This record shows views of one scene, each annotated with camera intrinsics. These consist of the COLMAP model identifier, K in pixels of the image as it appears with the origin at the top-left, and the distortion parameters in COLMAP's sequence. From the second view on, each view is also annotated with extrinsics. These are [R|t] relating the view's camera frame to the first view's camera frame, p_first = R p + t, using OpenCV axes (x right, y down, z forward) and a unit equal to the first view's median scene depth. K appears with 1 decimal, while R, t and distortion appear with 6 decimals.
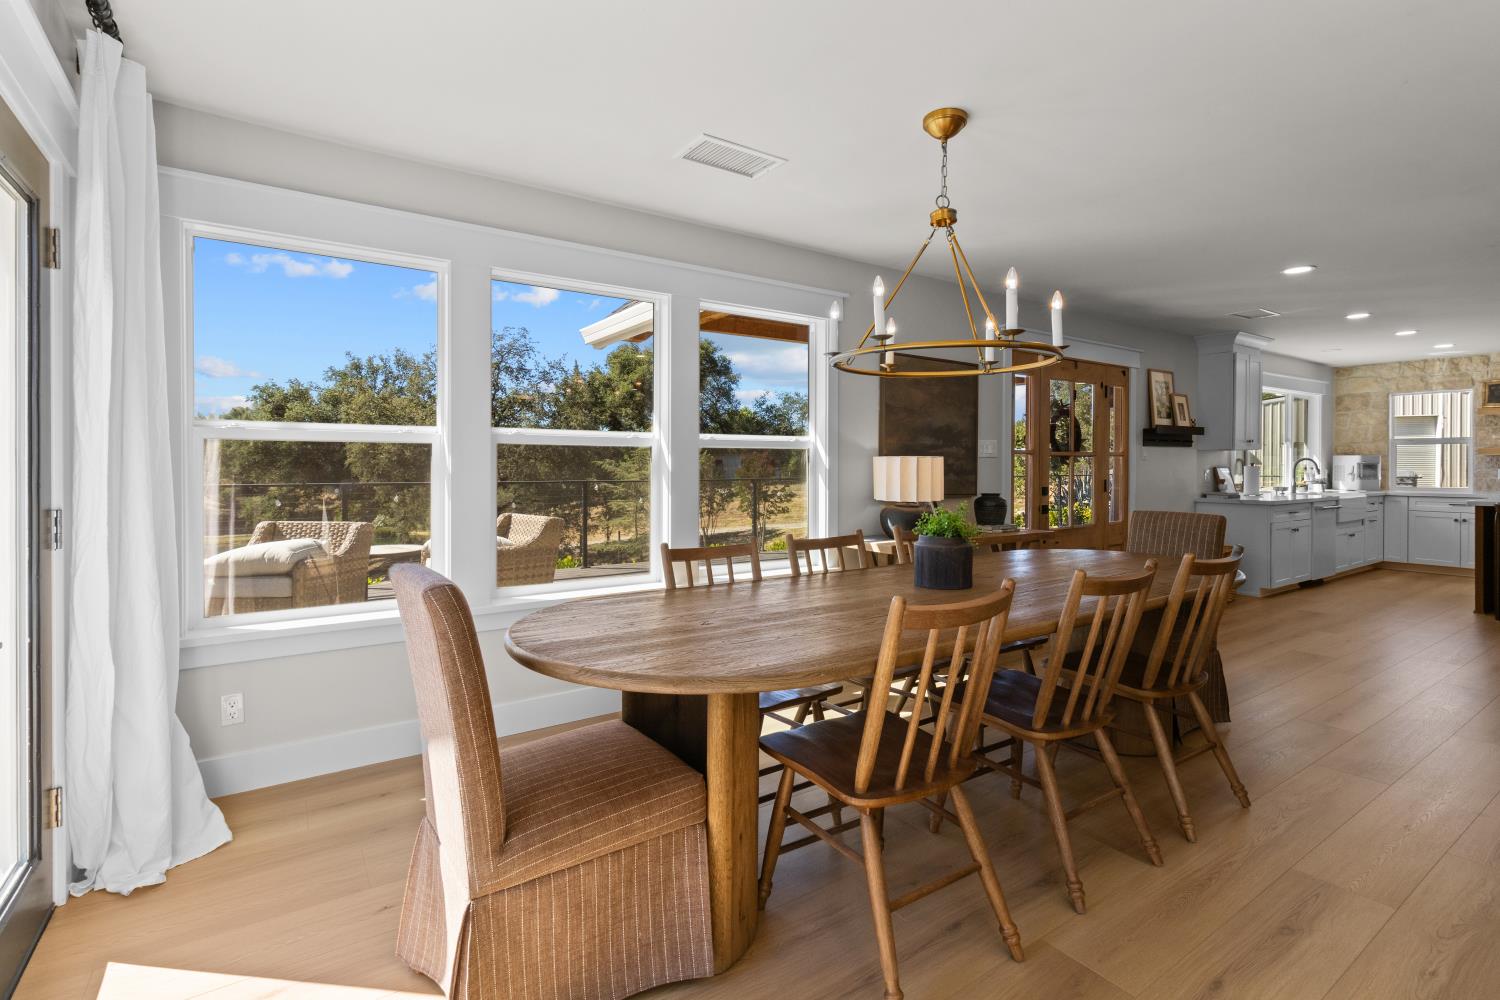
lens RADIAL K [[697.3, 0, 753.2], [0, 697.3, 468.8], [0, 0, 1]] dist [0.001417, 0.000459]
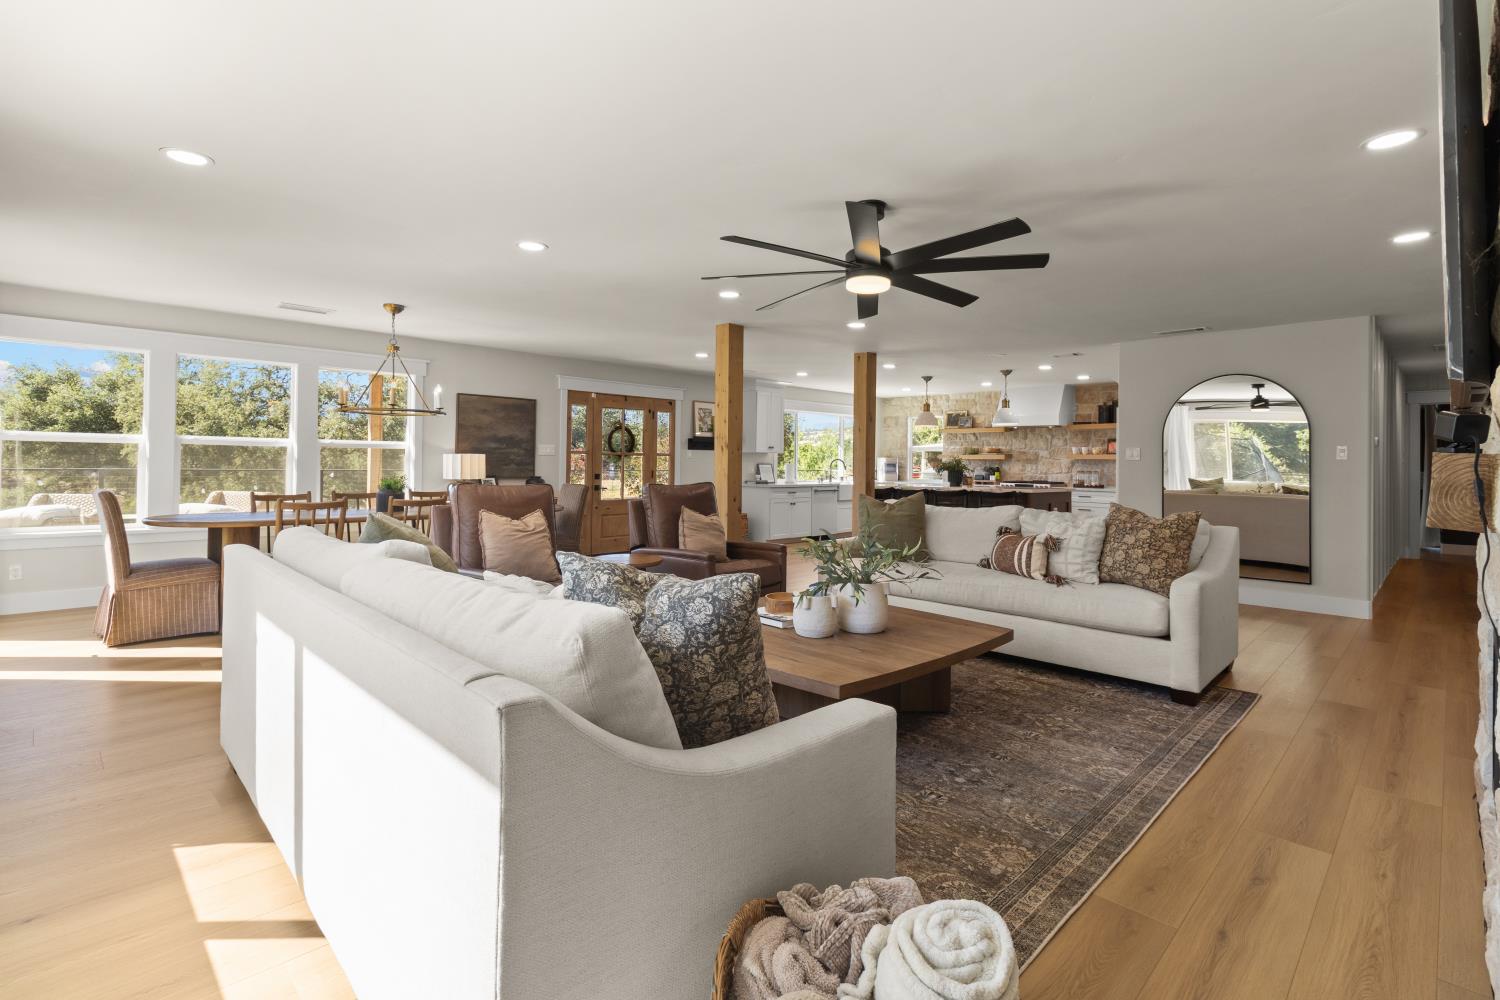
lens RADIAL K [[700.8, 0, 750.9], [0, 700.8, 450.1], [0, 0, 1]] dist [0.001999, 0.000274]
pose [[0.980638, 0.016125, 0.195164, 0.411564], [-0.011924, 0.999672, -0.022681, 0.003170], [-0.195466, 0.019915, 0.980508, -0.619947]]
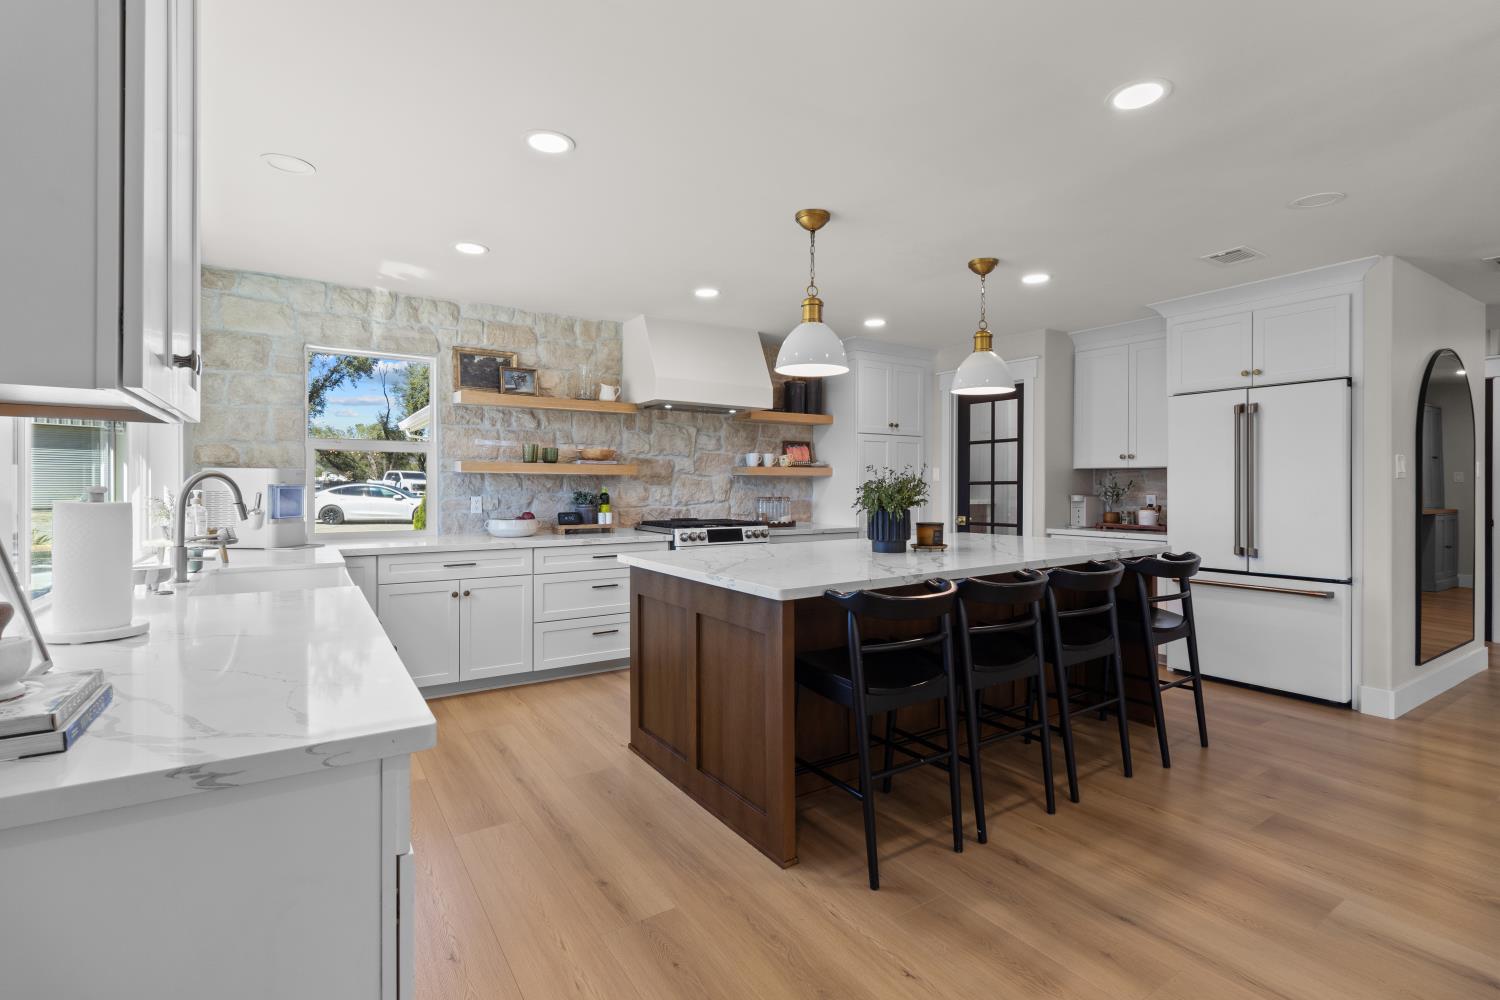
lens RADIAL K [[697.6, 0, 752.2], [0, 697.6, 479.0], [0, 0, 1]] dist [-0.000033, -0.000258]
pose [[0.002500, 0.006004, 0.999979, 0.621923], [0.002501, 0.999979, -0.006010, -0.013789], [-0.999994, 0.002516, 0.002485, 1.005358]]
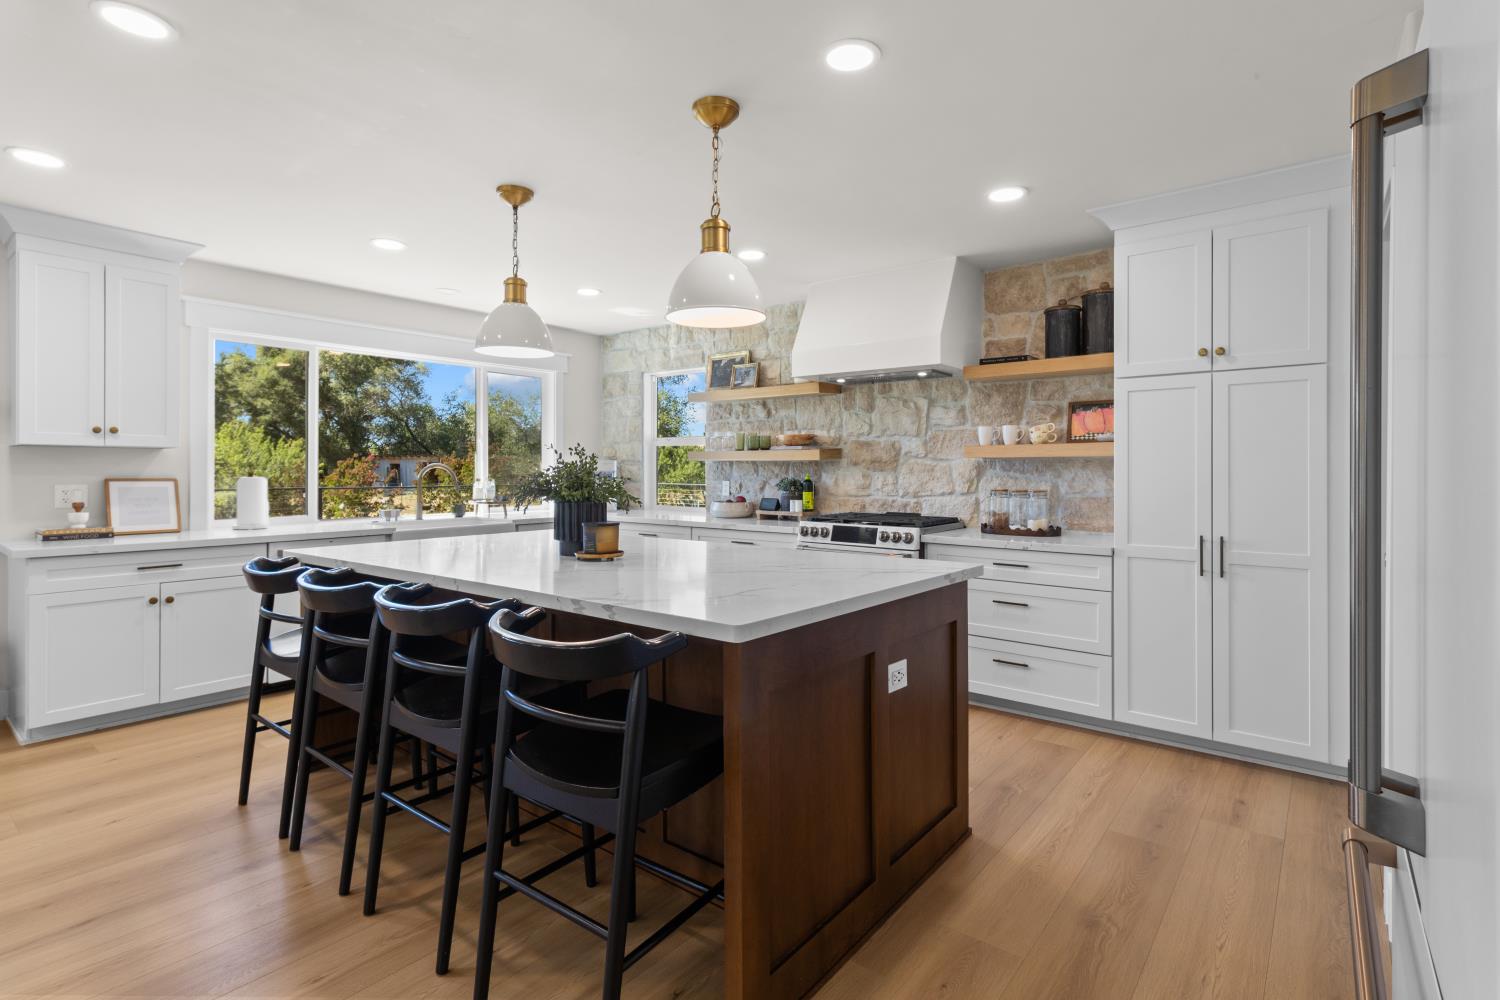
lens RADIAL K [[722.7, 0, 750.2], [0, 722.7, 460.8], [0, 0, 1]] dist [-0.000452, 0.000217]
pose [[0.953334, 0.006108, 0.301857, 1.162924], [-0.000601, 0.999832, -0.018335, -0.008786], [-0.301918, 0.017298, 0.953177, 0.400461]]
